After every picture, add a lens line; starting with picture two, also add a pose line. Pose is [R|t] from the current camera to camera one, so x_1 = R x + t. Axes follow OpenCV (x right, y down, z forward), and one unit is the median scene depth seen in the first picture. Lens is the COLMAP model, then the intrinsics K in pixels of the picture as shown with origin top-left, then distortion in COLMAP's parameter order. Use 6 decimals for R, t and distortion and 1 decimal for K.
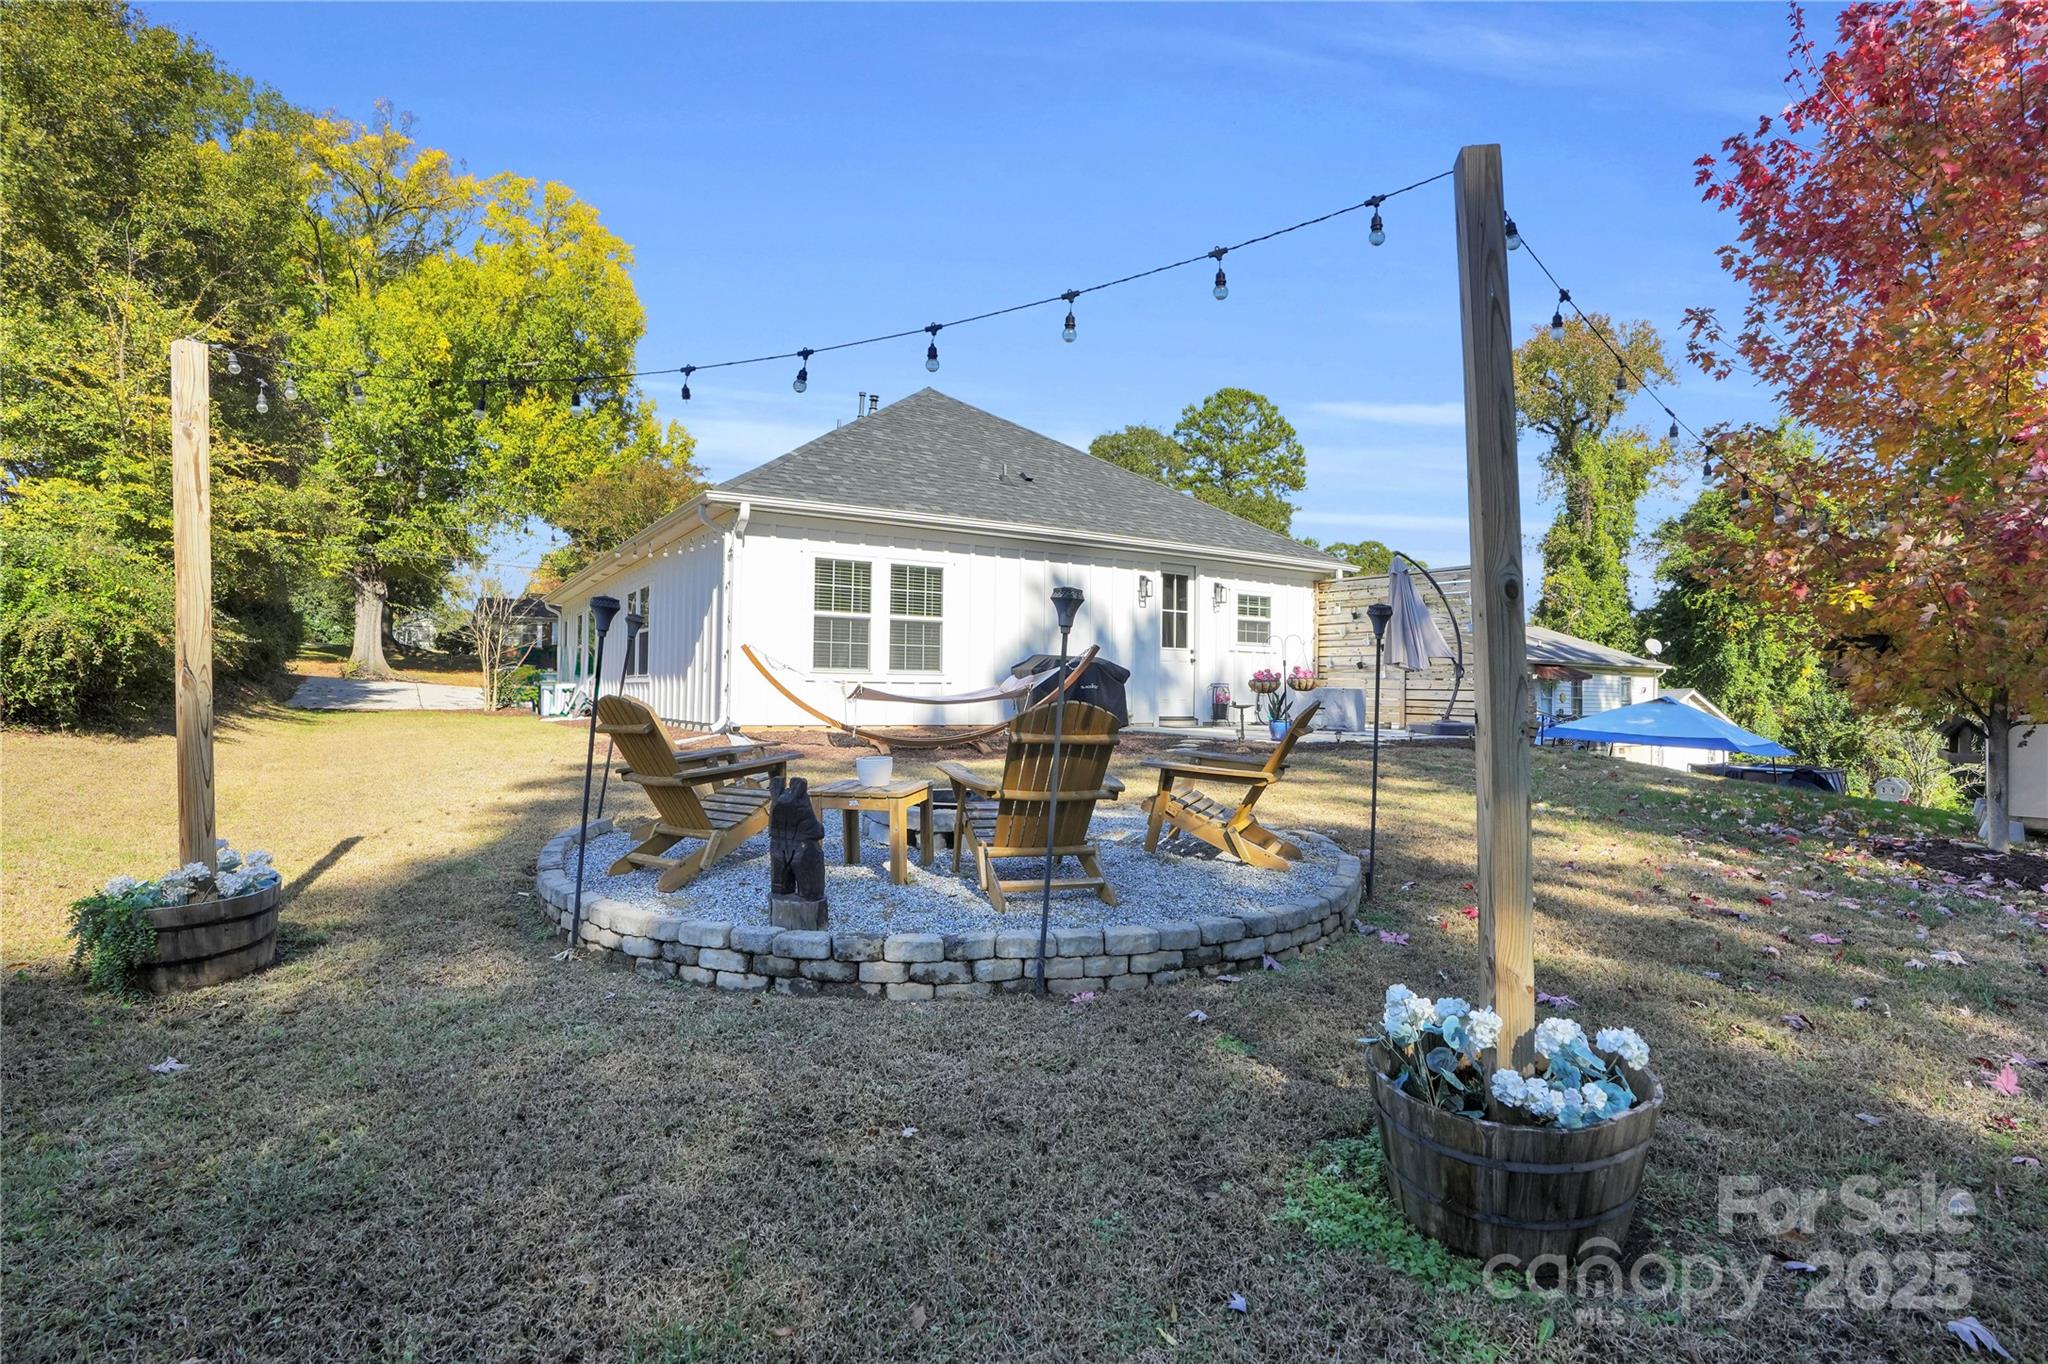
lens RADIAL K [[985.9, 0, 1025.6], [0, 985.9, 691.6], [0, 0, 1]] dist [-0.035732, -0.000290]
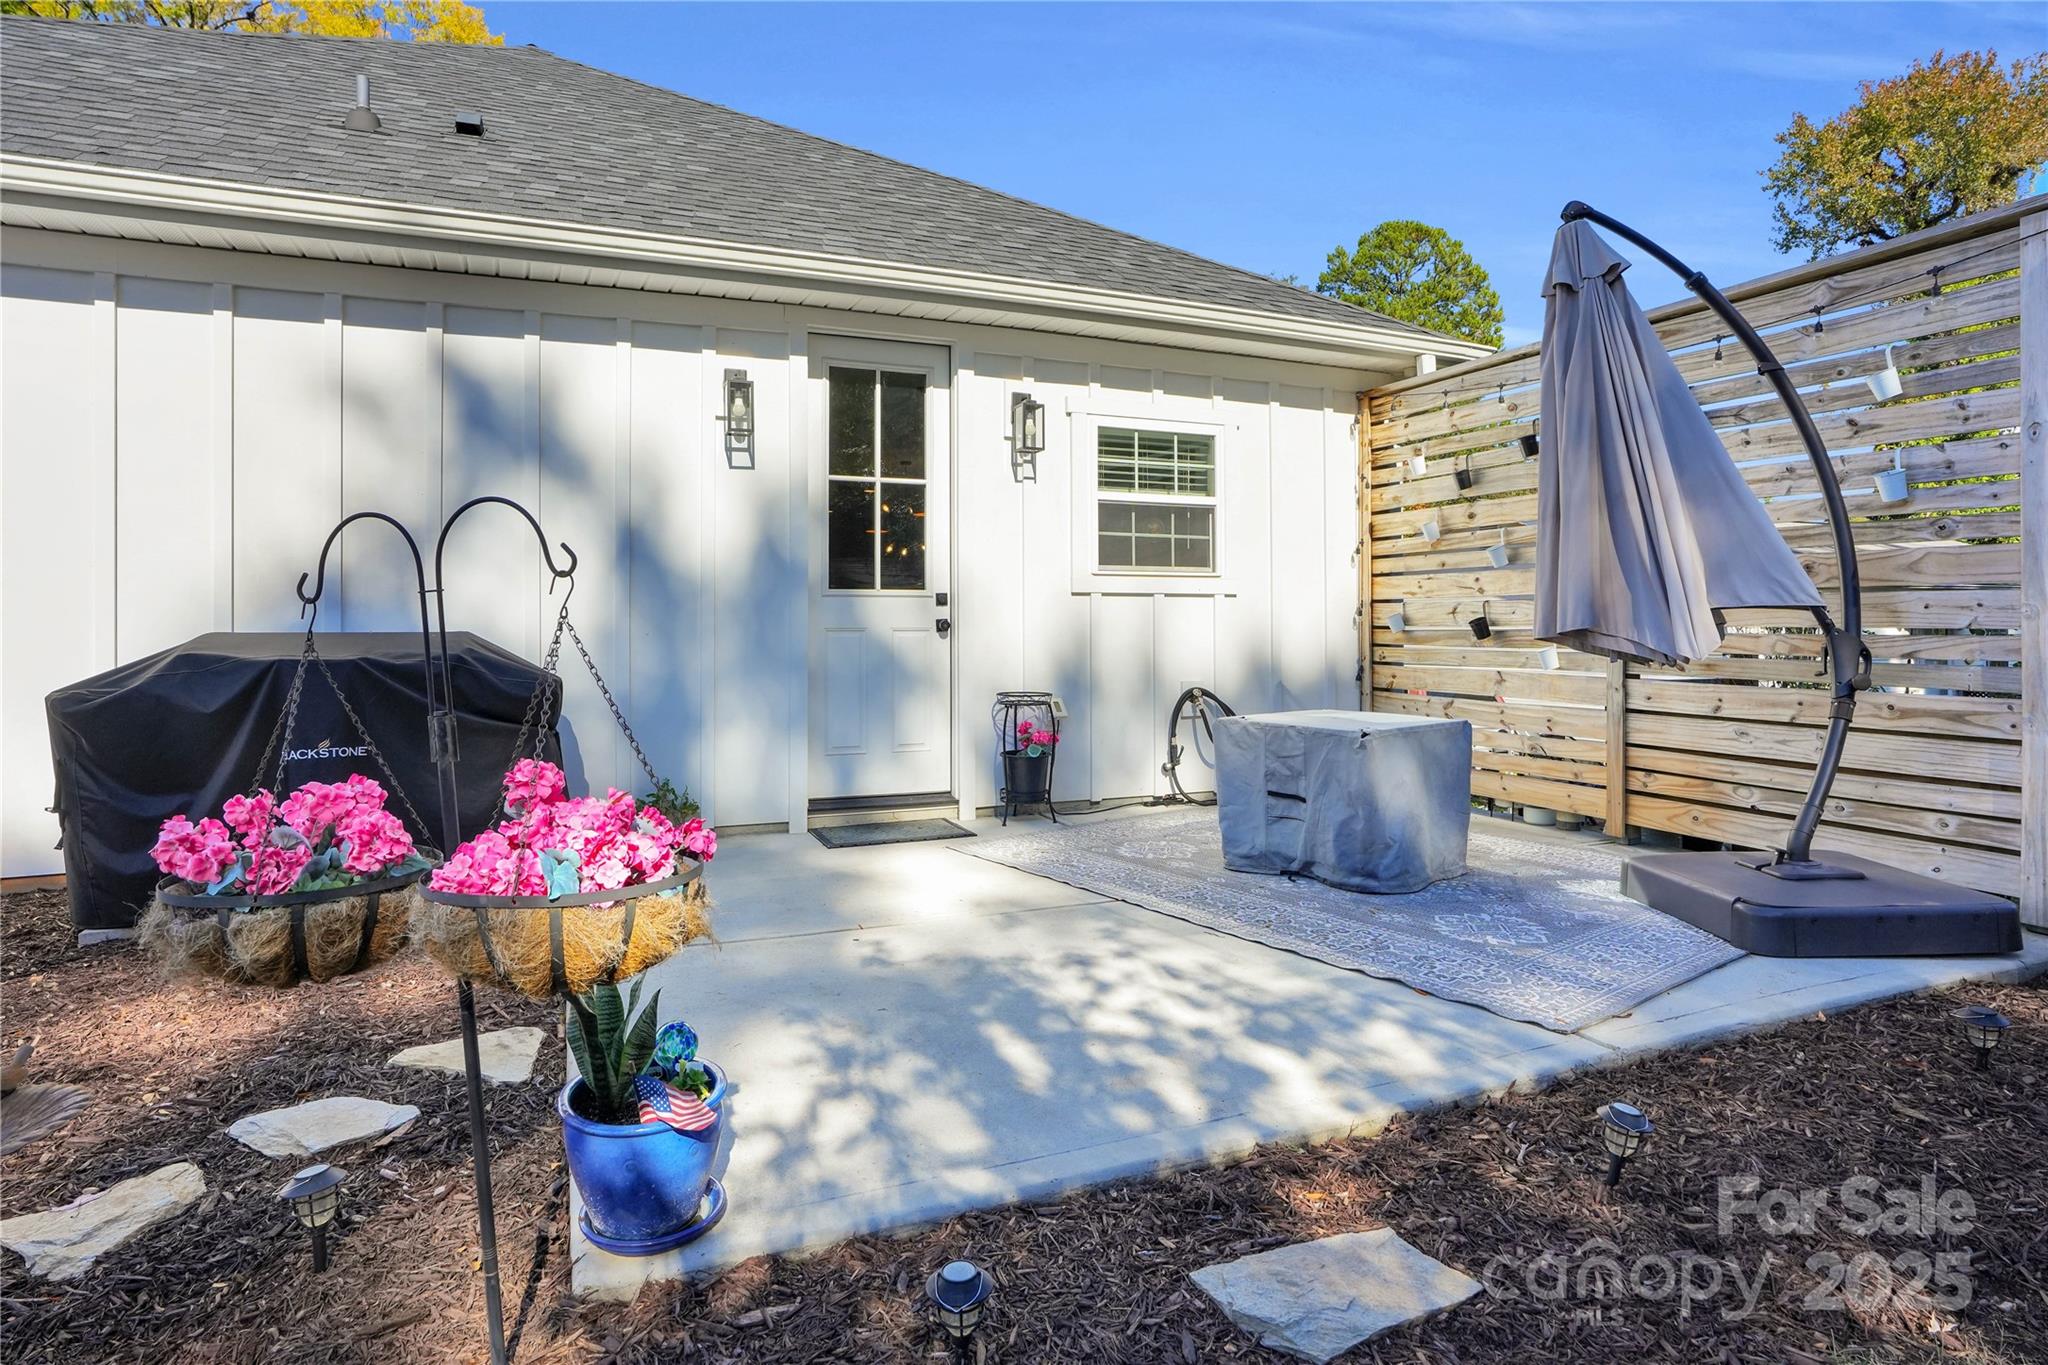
lens RADIAL K [[1100.1, 0, 1019.0], [0, 1100.1, 660.6], [0, 0, 1]] dist [0.027289, 0.000054]
pose [[0.989051, -0.013772, -0.146931, 0.240464], [0.018240, 0.999410, 0.029104, -0.028958], [0.146443, -0.031465, 0.988719, 0.604164]]
